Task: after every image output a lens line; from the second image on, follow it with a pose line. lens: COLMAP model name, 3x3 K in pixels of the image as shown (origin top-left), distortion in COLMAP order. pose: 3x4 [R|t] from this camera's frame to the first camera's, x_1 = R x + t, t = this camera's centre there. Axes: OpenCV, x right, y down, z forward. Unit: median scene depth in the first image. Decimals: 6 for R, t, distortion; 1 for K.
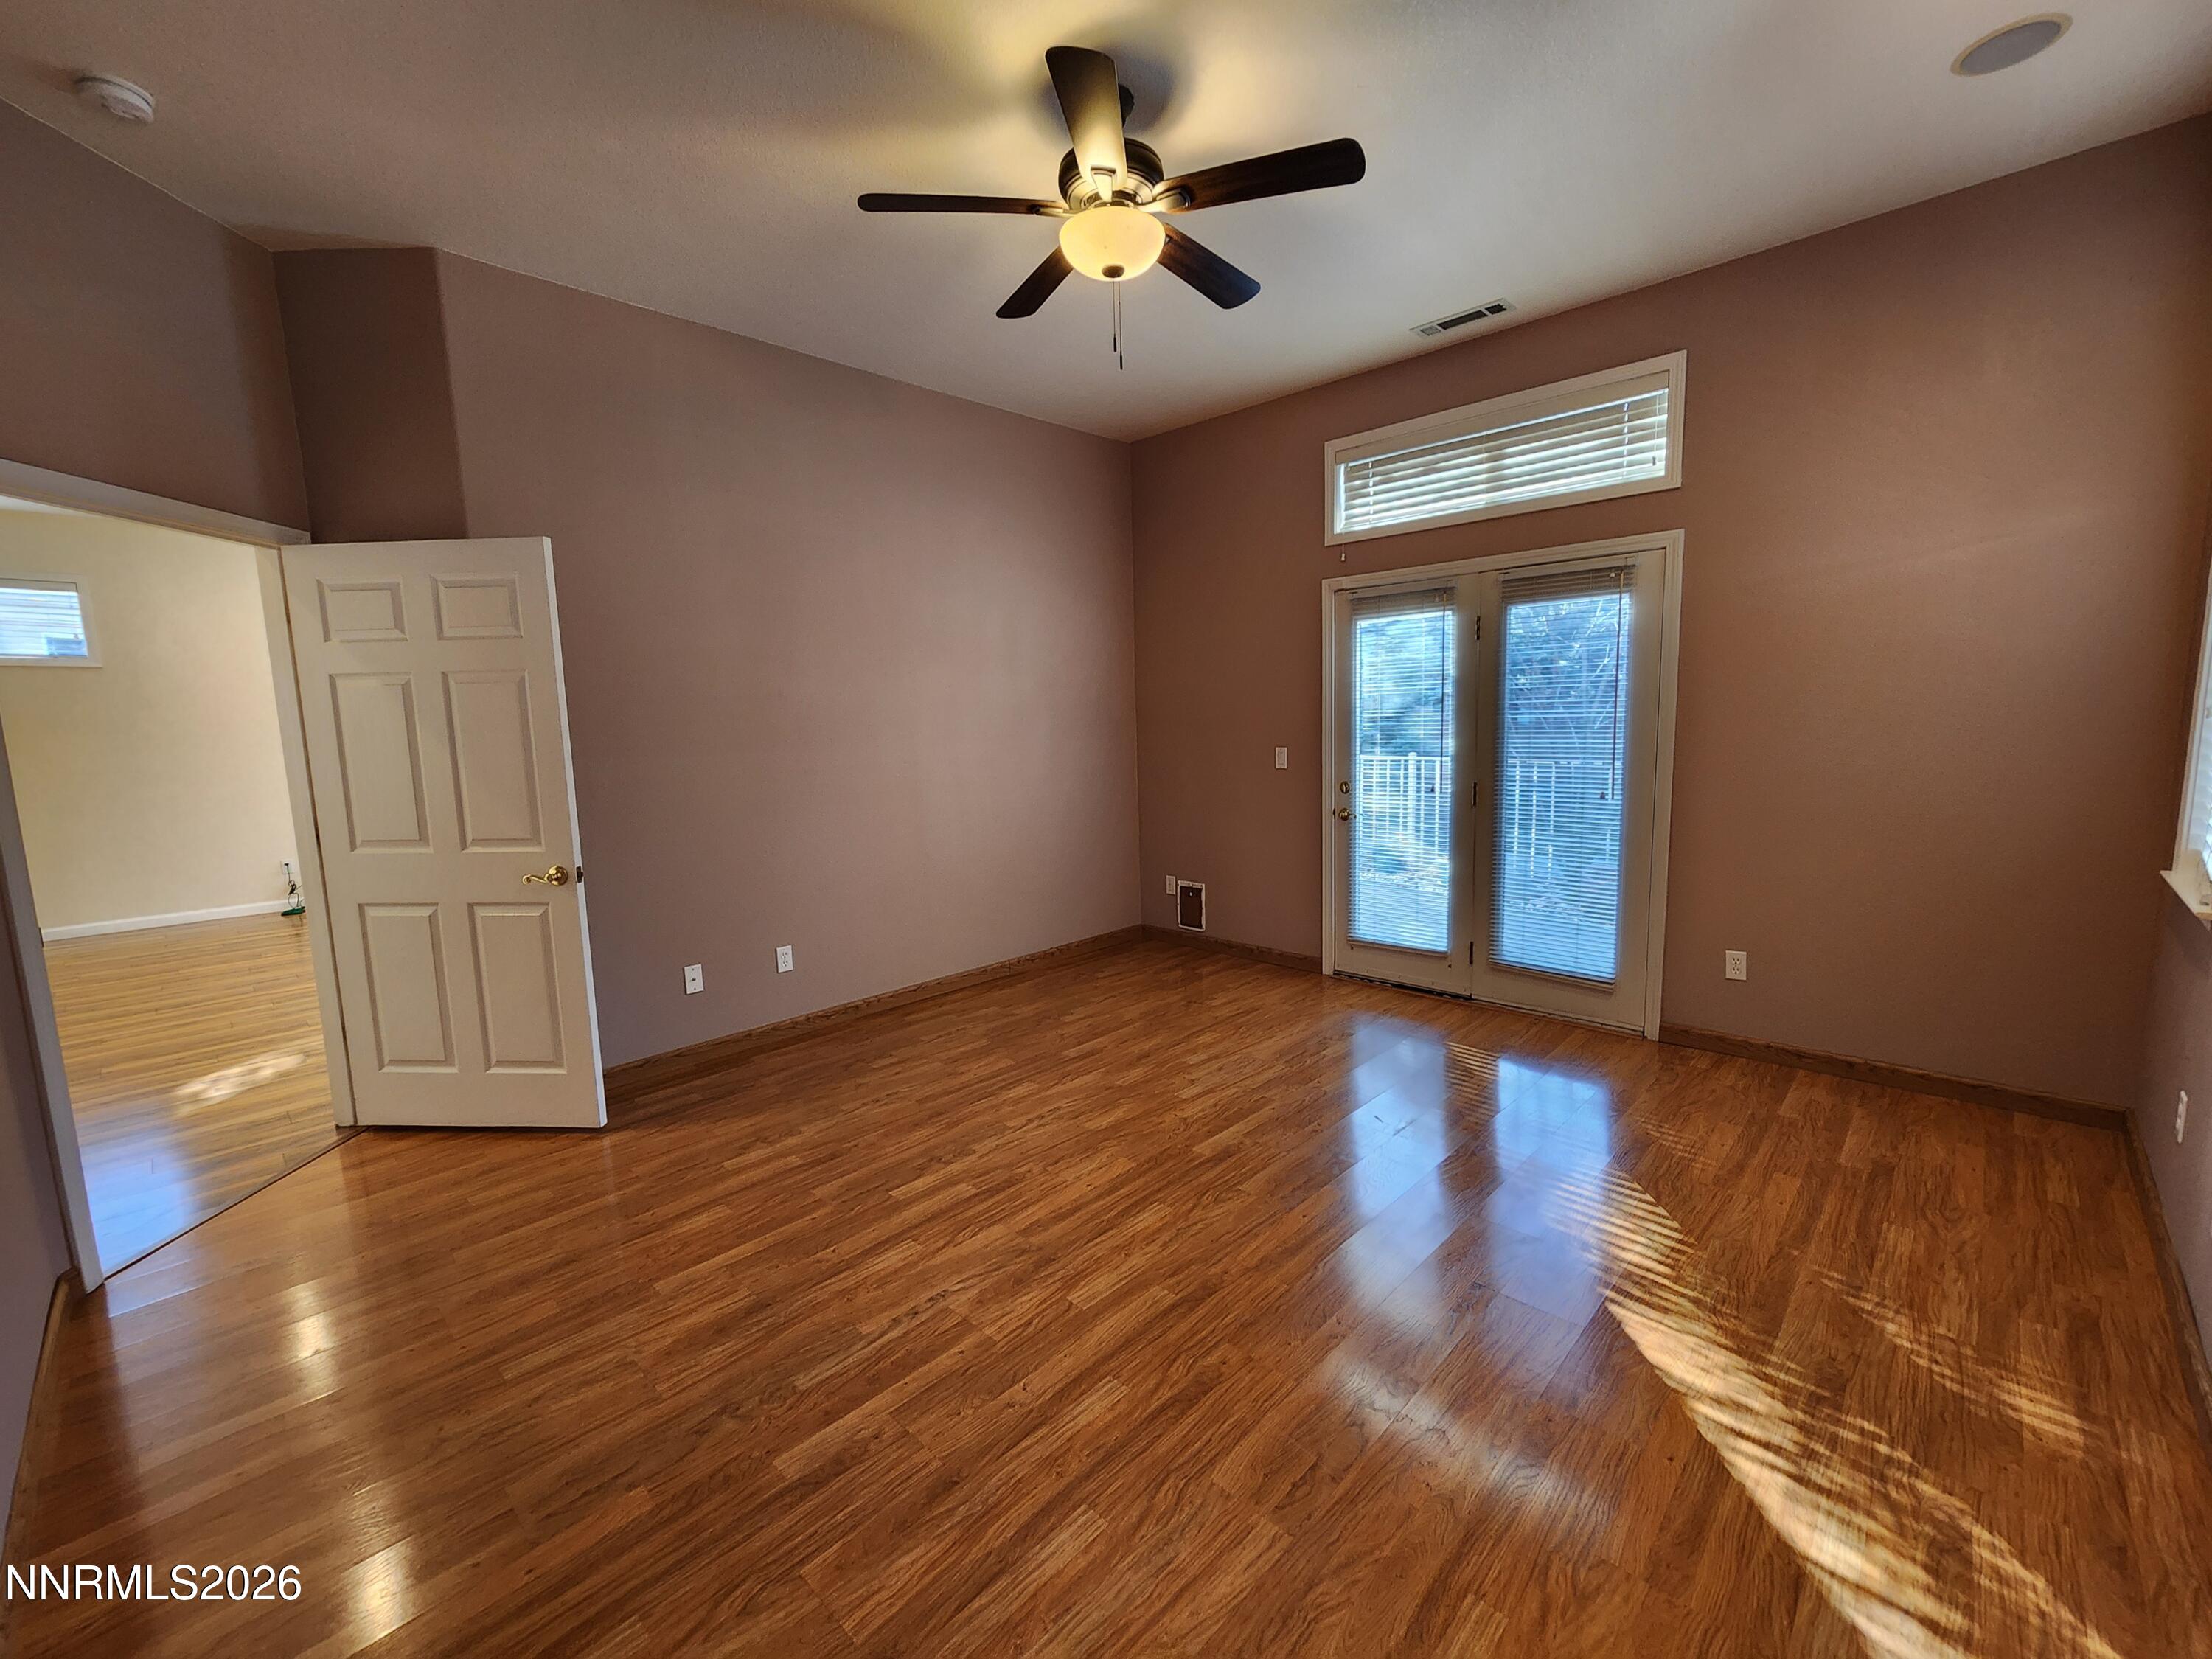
lens RADIAL K [[895.9, 0, 1104.5], [0, 895.9, 834.8], [0, 0, 1]] dist [-0.001966, -0.003191]
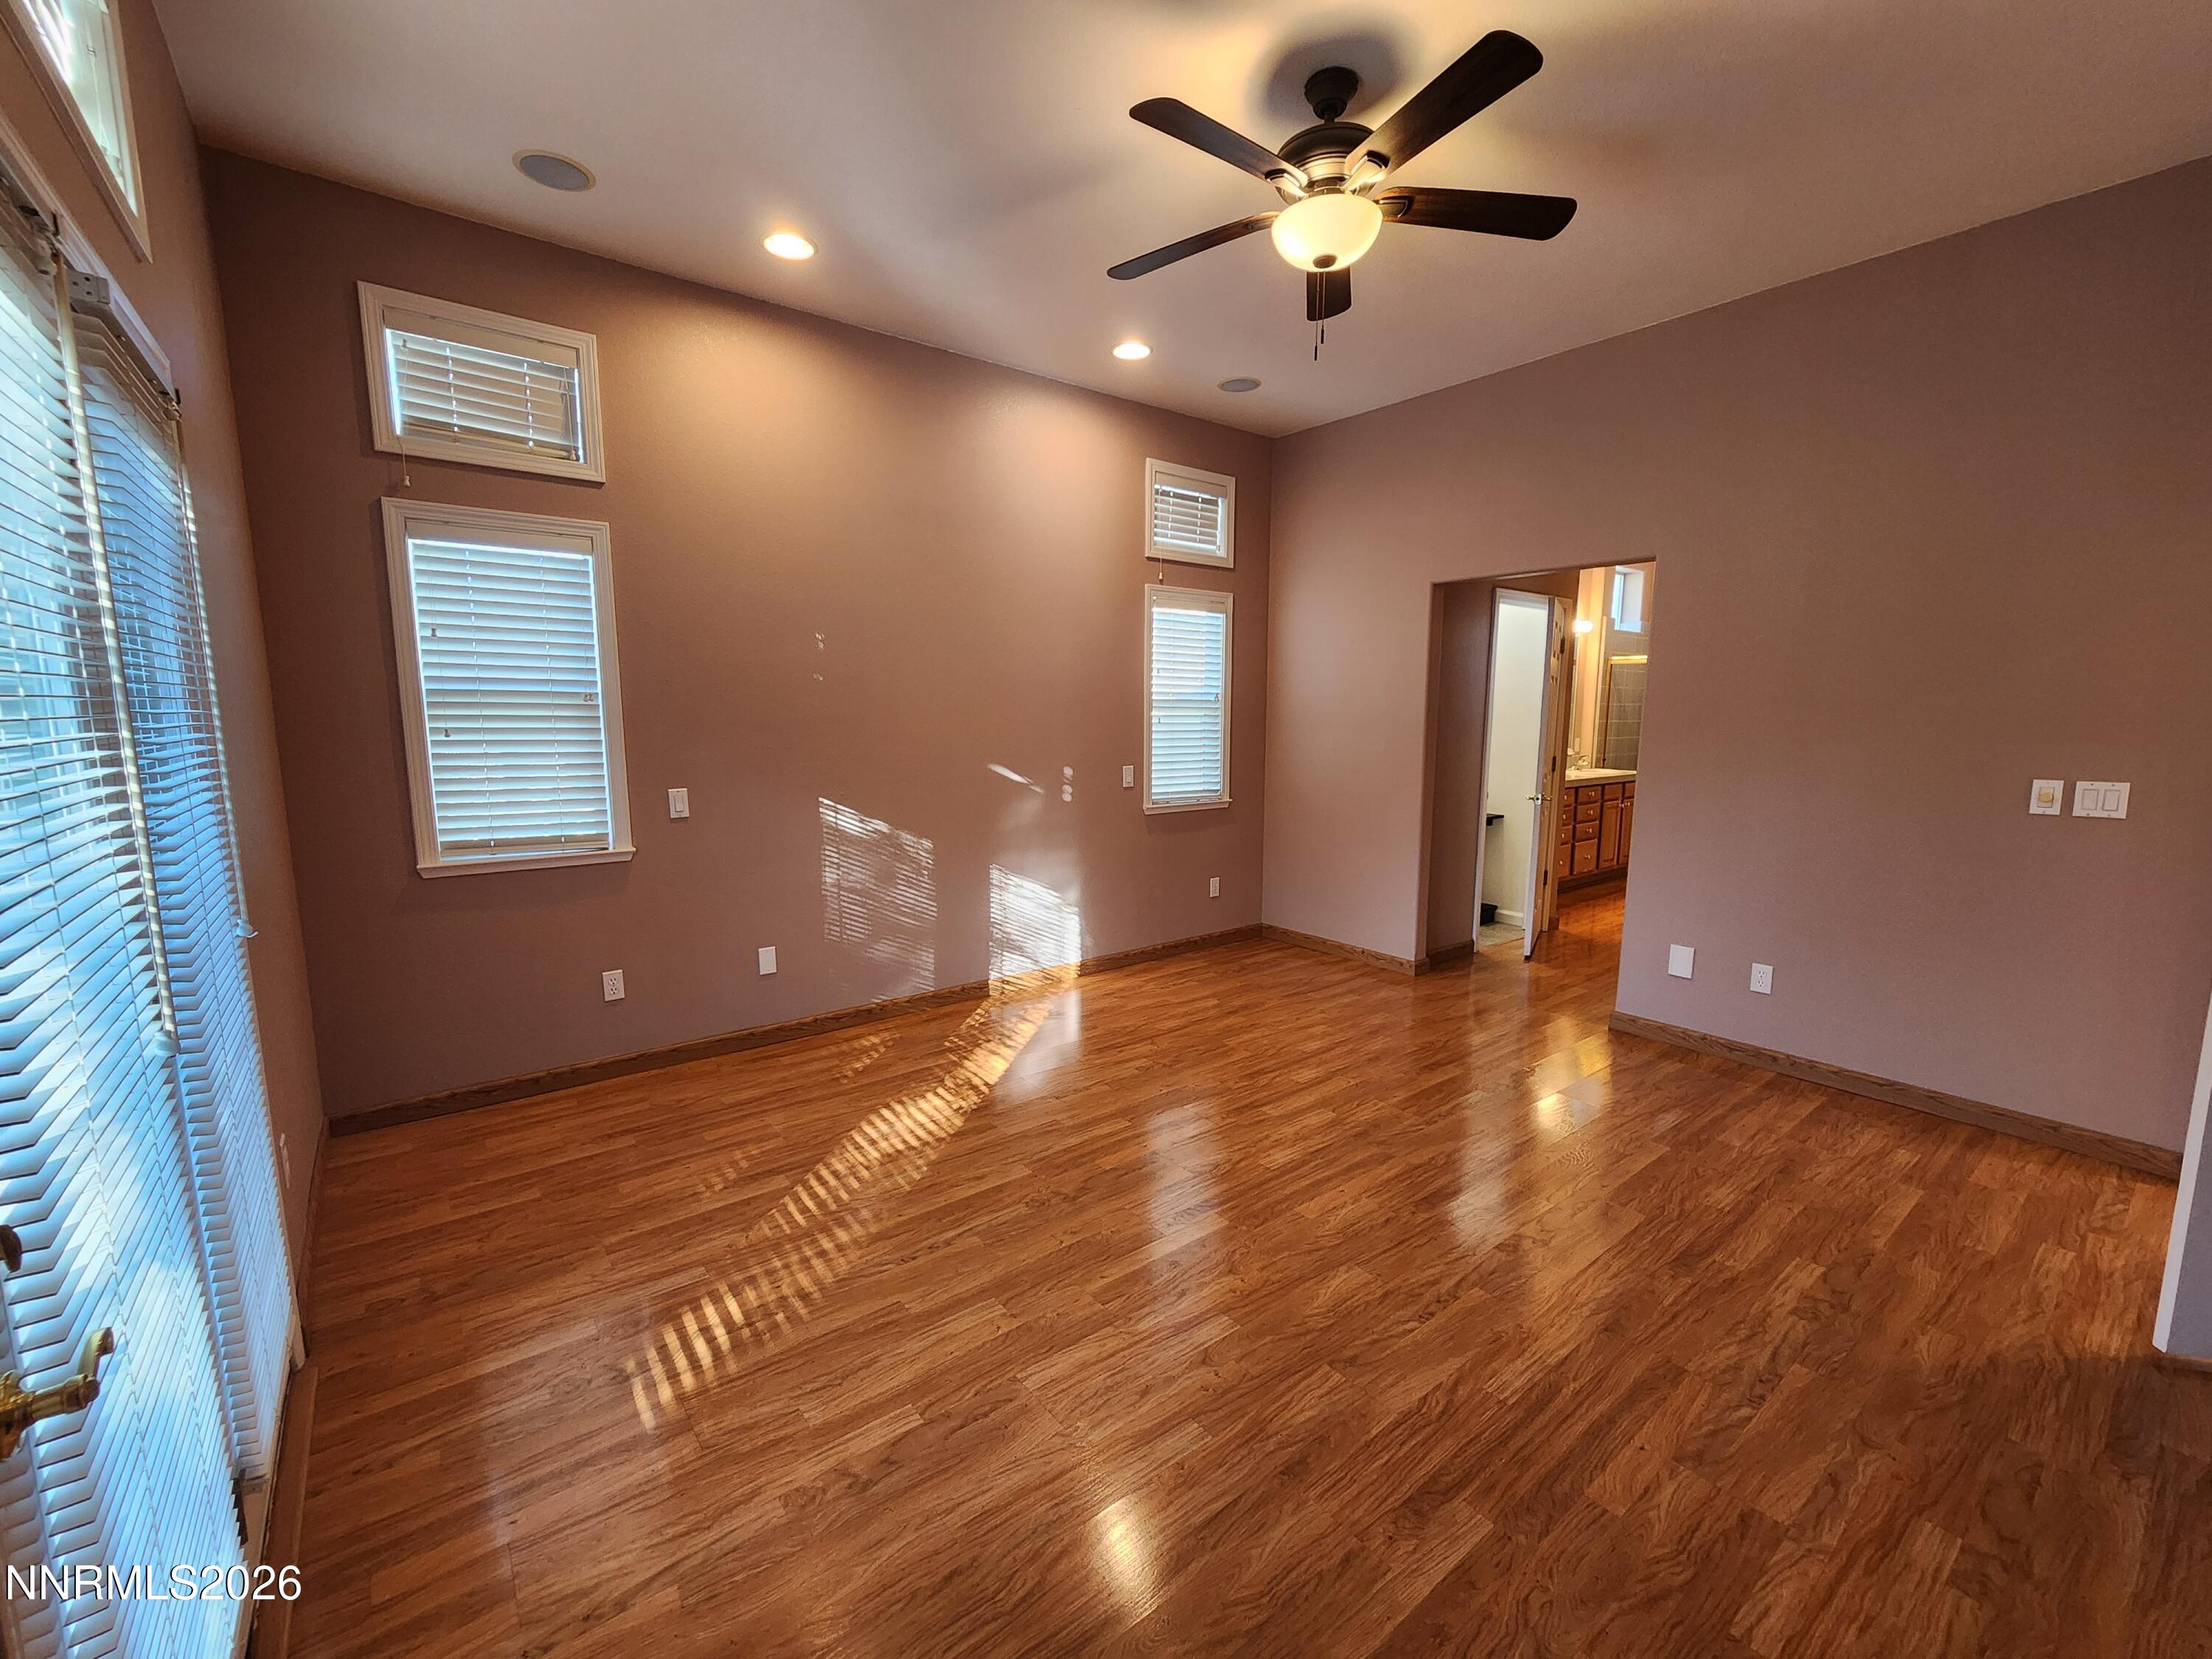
lens RADIAL K [[895.9, 0, 1104.5], [0, 895.9, 834.8], [0, 0, 1]] dist [-0.001966, -0.003191]
pose [[-0.989862, 0.004569, 0.141956, 0.107068], [0.041503, 0.965163, 0.258336, -0.272872], [-0.135831, 0.261608, -0.955568, 2.011124]]
